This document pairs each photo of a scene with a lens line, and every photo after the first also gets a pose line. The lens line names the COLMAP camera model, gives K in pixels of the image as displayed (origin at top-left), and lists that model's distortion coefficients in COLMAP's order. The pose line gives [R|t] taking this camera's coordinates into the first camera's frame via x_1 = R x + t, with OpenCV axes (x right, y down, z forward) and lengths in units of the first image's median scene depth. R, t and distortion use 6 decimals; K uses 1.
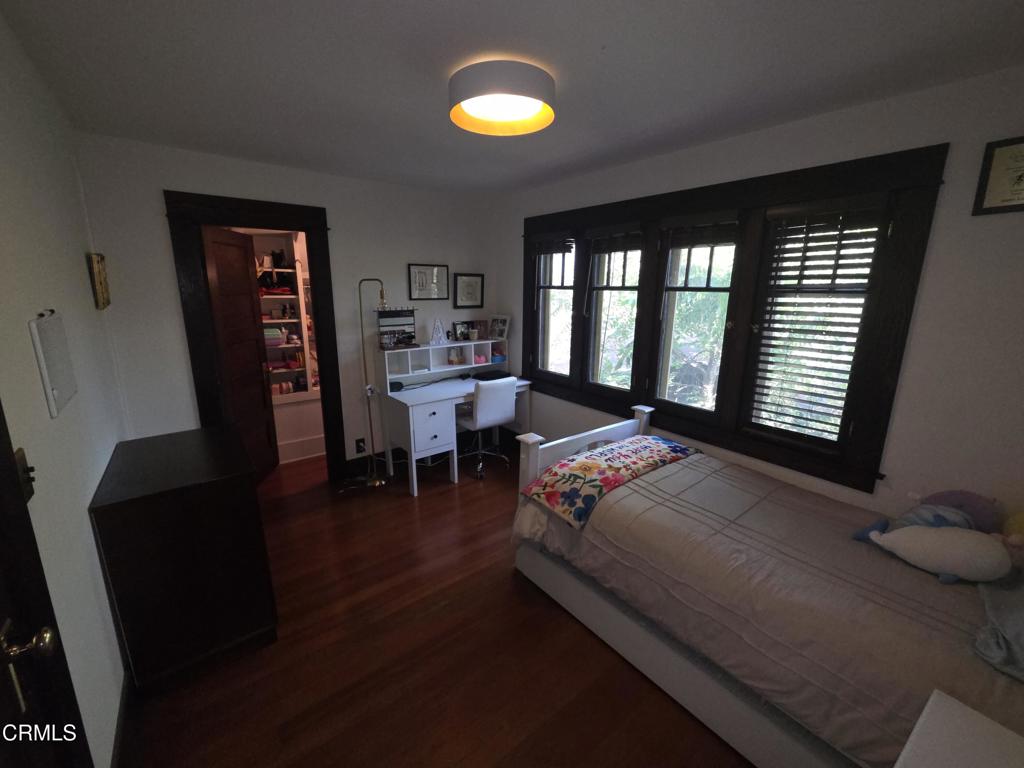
lens RADIAL K [[414.7, 0, 512.0], [0, 414.7, 384.0], [0, 0, 1]] dist [0.001043, -0.000049]
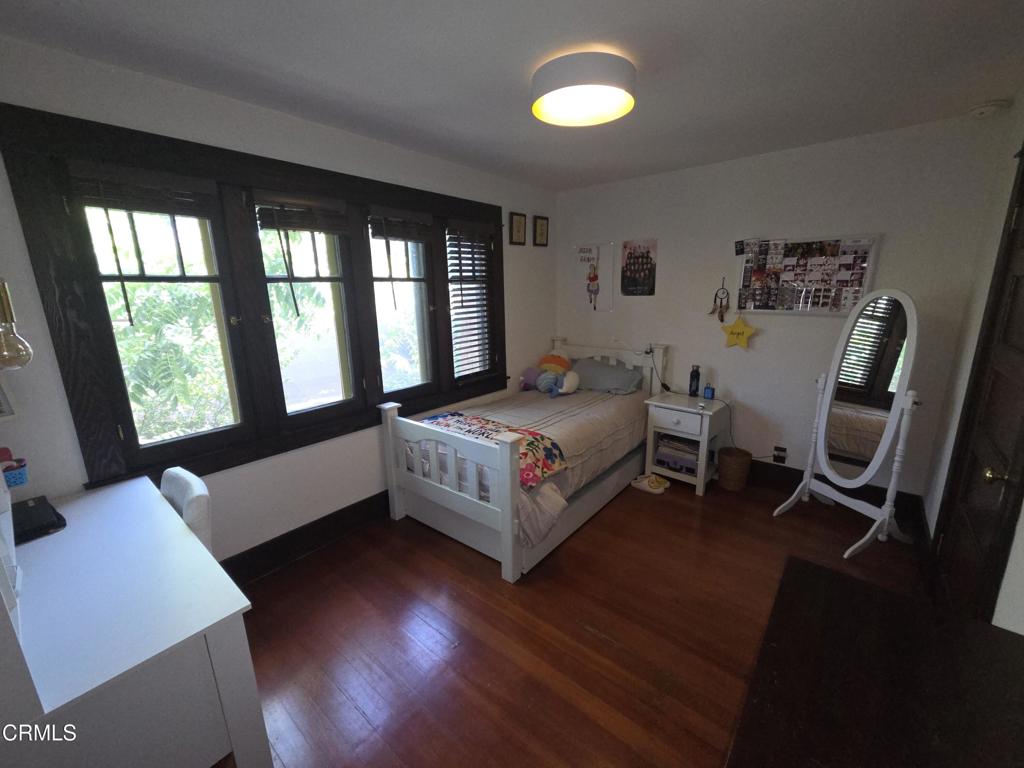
lens RADIAL K [[431.4, 0, 529.6], [0, 431.4, 382.1], [0, 0, 1]] dist [-0.000113, -0.000063]
pose [[-0.259572, -0.228582, 0.938282, -0.902671], [0.217186, 0.932878, 0.287349, -0.272643], [-0.940985, 0.278370, -0.192504, 1.162188]]
